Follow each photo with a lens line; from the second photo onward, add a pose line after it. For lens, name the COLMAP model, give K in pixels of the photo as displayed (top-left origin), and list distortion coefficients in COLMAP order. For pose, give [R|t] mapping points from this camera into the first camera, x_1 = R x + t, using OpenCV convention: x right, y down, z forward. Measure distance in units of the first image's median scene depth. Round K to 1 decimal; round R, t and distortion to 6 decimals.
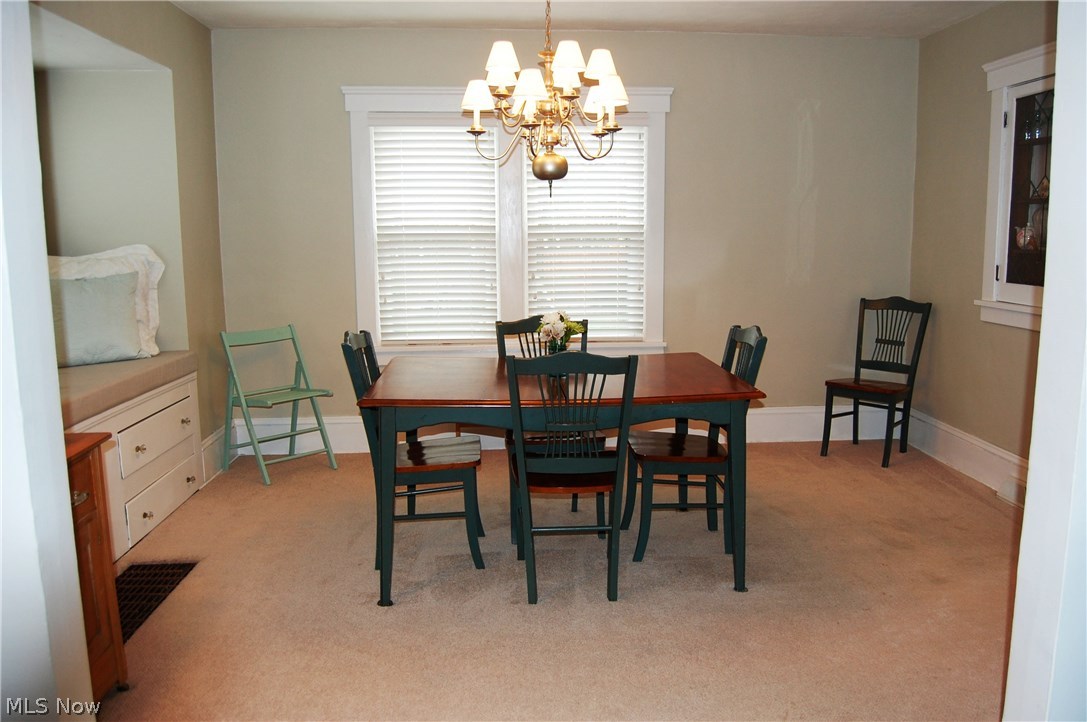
lens RADIAL K [[855.7, 0, 543.5], [0, 855.7, 361.0], [0, 0, 1]] dist [-0.085971, 0.002294]
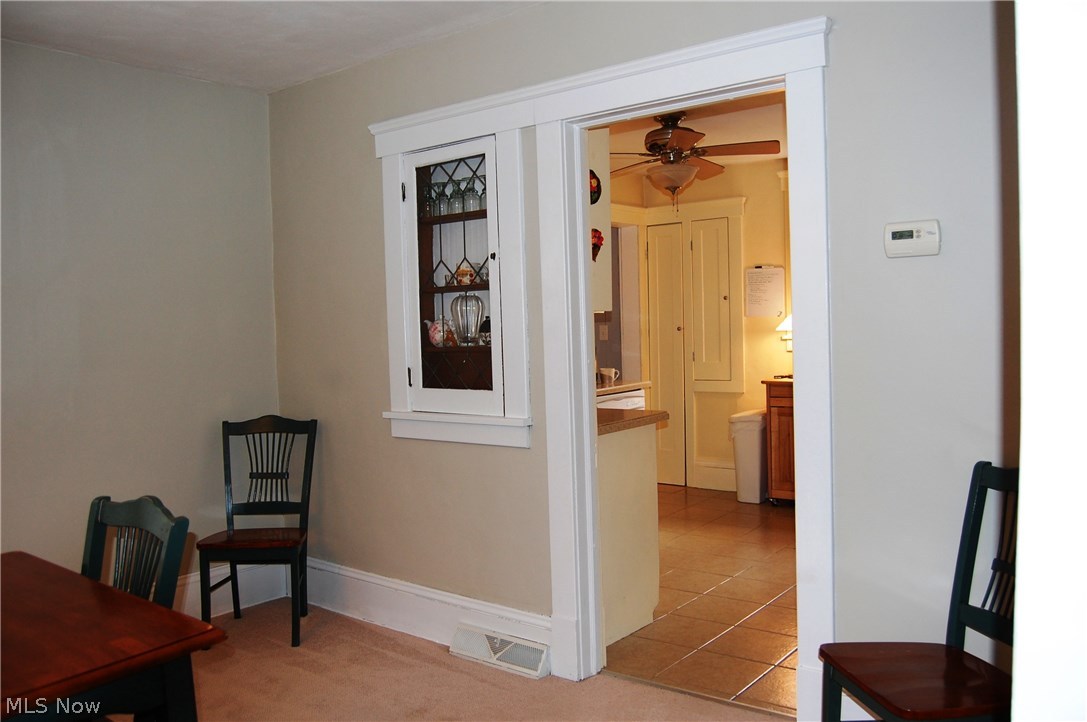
lens RADIAL K [[855.7, 0, 543.5], [0, 855.7, 361.0], [0, 0, 1]] dist [-0.085971, 0.002294]
pose [[0.652295, -0.041530, 0.756827, -0.001544], [0.133697, 0.989146, -0.060952, -0.048582], [-0.746081, 0.140944, 0.650767, 0.329265]]
